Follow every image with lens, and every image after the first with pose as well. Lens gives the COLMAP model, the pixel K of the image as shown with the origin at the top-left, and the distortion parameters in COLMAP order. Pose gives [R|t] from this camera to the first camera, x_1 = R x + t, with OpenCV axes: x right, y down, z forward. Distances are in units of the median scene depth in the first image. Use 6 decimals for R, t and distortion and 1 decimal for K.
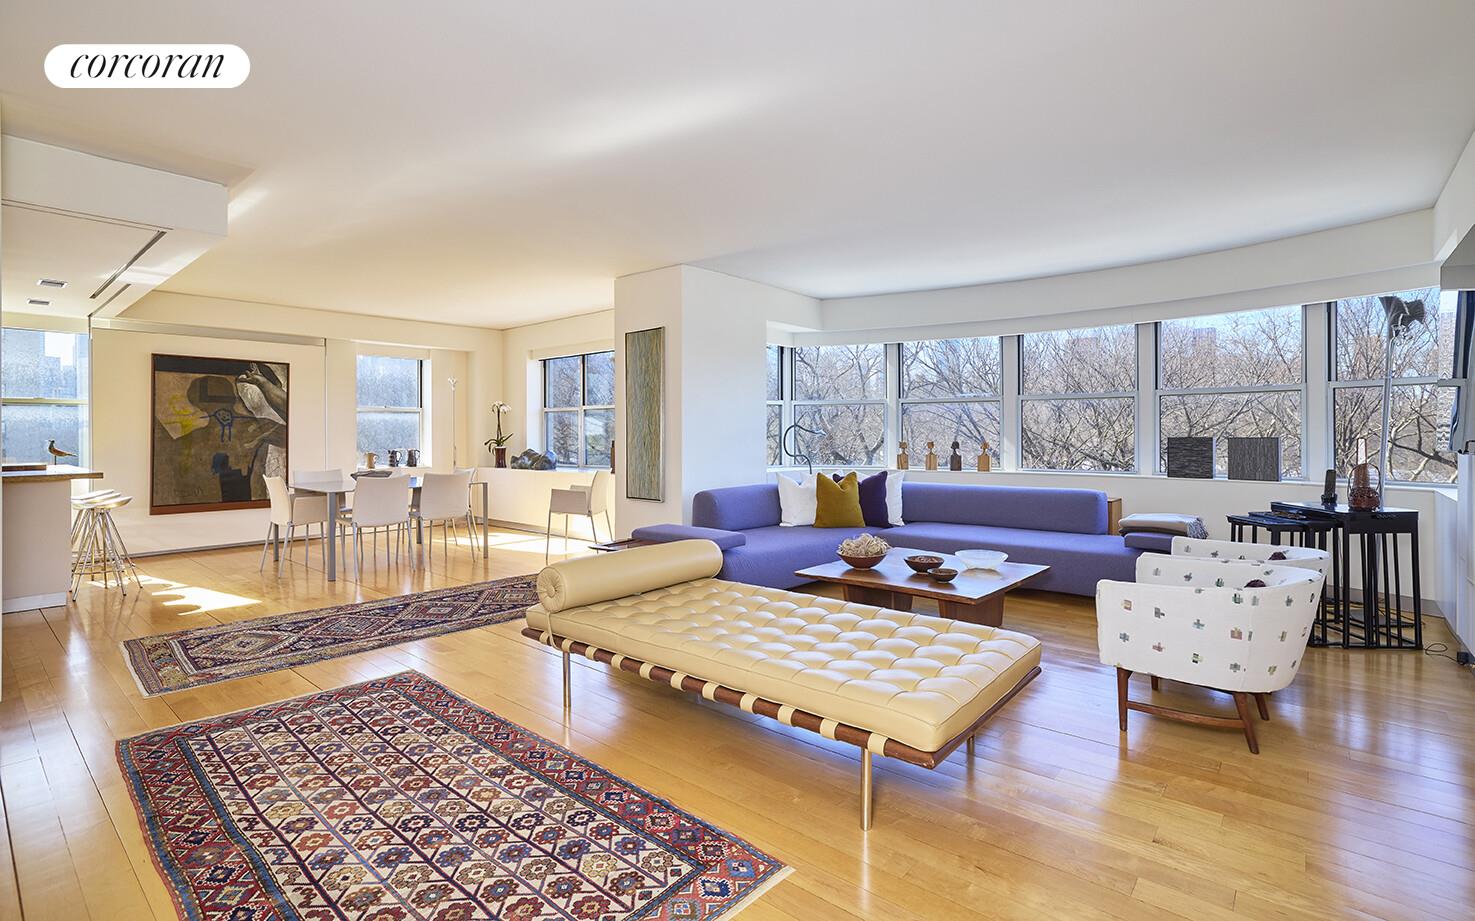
lens RADIAL K [[704.3, 0, 735.1], [0, 704.3, 425.5], [0, 0, 1]] dist [-0.000817, 0.000492]
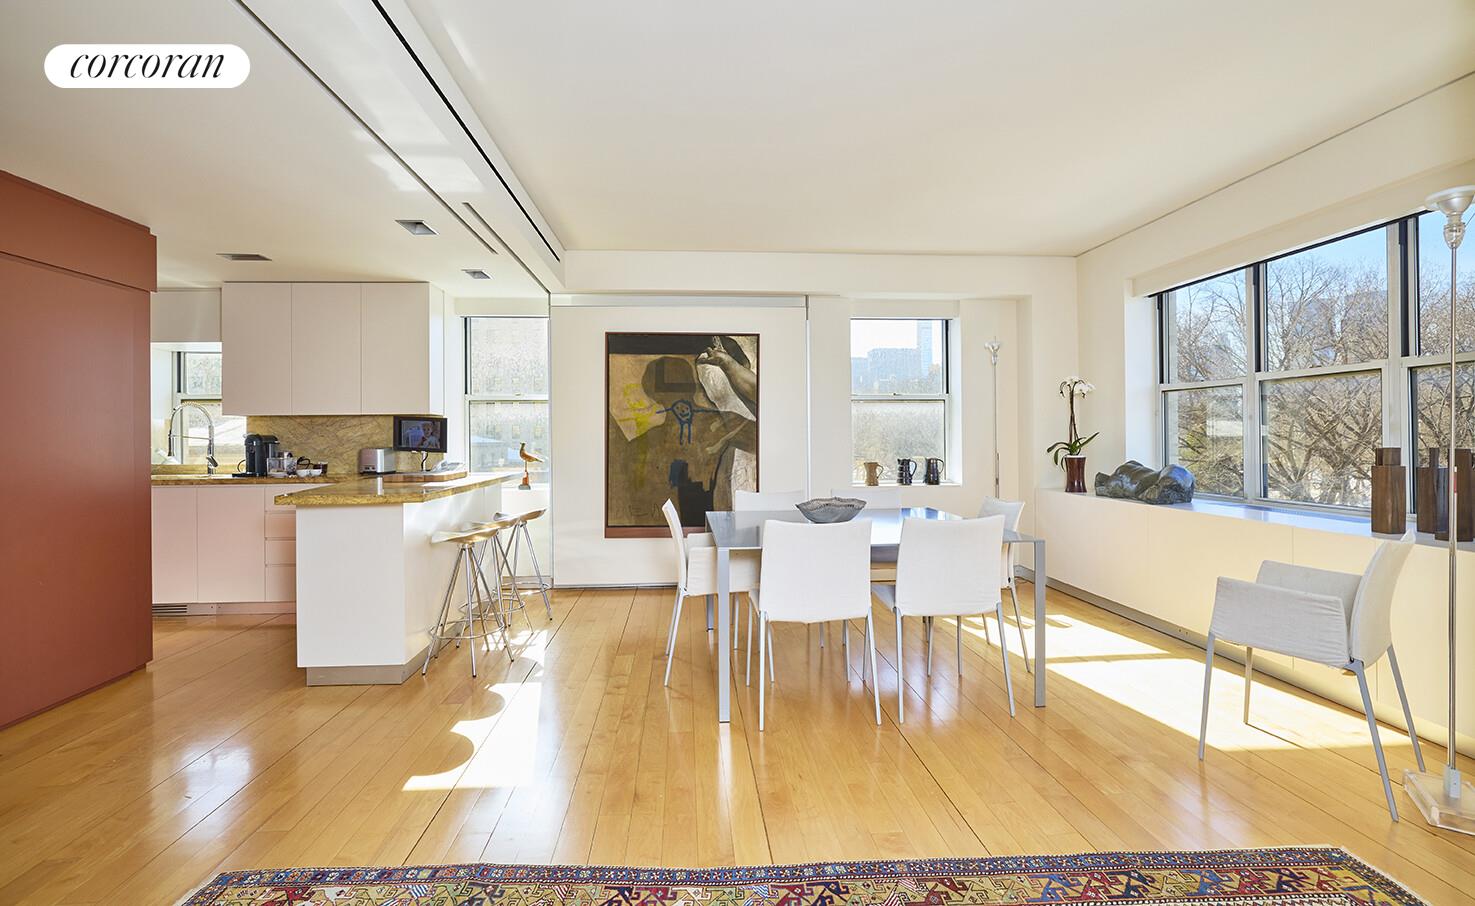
lens RADIAL K [[692.5, 0, 737.5], [0, 692.5, 453.0], [0, 0, 1]] dist [-0.024325, -0.000141]
pose [[0.707349, 0.010622, -0.706785, -0.162423], [0.011282, 0.999590, 0.026314, 0.012846], [0.706775, -0.026587, 0.706939, 0.505191]]
